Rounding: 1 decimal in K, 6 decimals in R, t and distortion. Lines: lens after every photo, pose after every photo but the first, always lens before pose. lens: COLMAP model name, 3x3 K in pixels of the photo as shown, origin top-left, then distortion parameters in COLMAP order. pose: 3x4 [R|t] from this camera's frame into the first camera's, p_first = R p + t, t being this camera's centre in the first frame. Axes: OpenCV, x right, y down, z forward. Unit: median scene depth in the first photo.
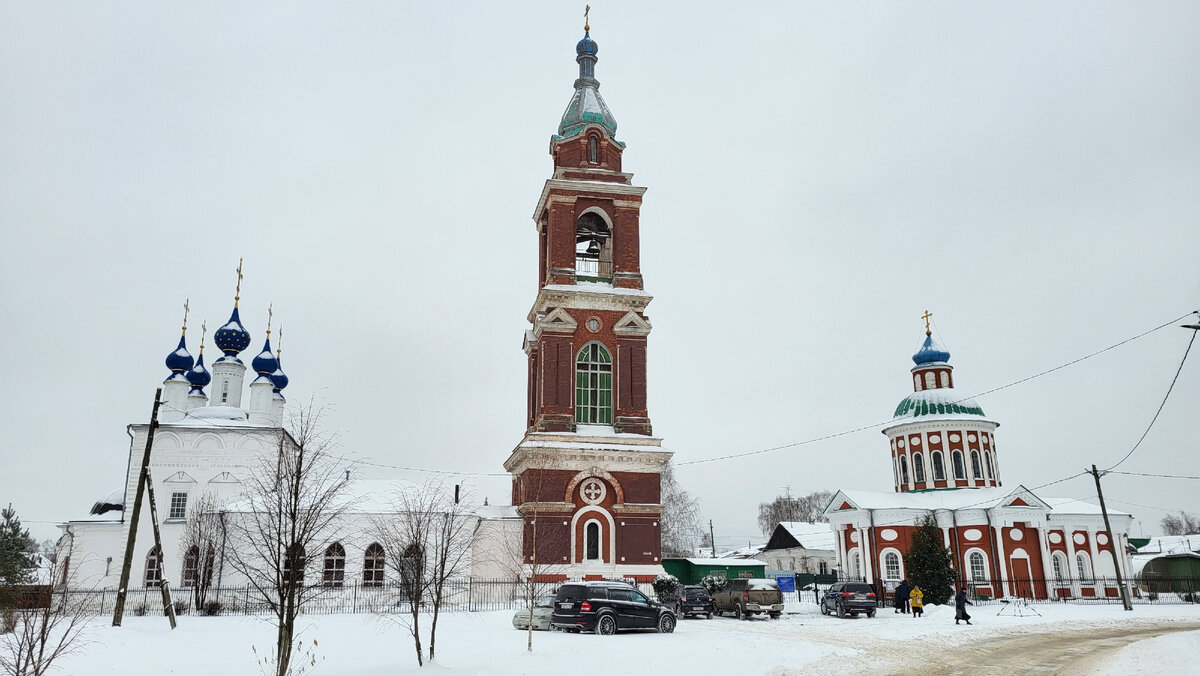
lens RADIAL K [[902.2, 0, 600.0], [0, 902.2, 338.0], [0, 0, 1]] dist [0.044797, -0.002149]
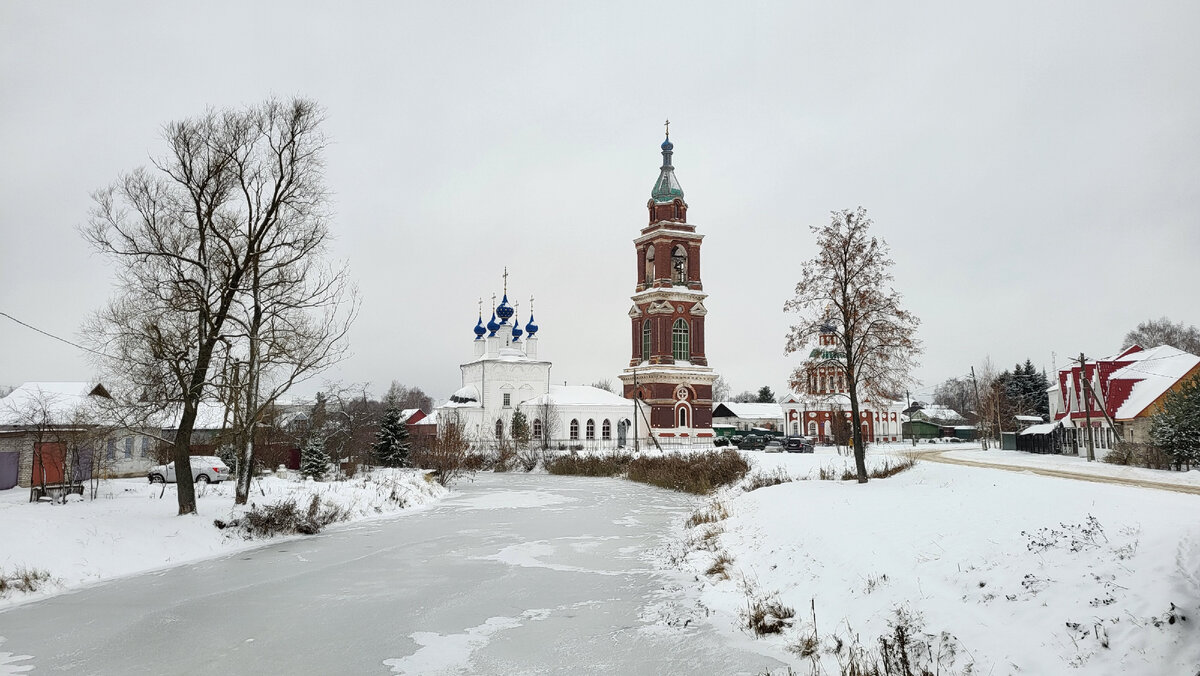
lens RADIAL K [[902.2, 0, 600.0], [0, 902.2, 338.0], [0, 0, 1]] dist [0.044797, -0.002149]
pose [[0.960416, 0.026278, 0.277326, -0.736532], [-0.070000, 0.986363, 0.148955, -0.239067], [-0.269630, -0.162471, 0.949159, -0.845183]]
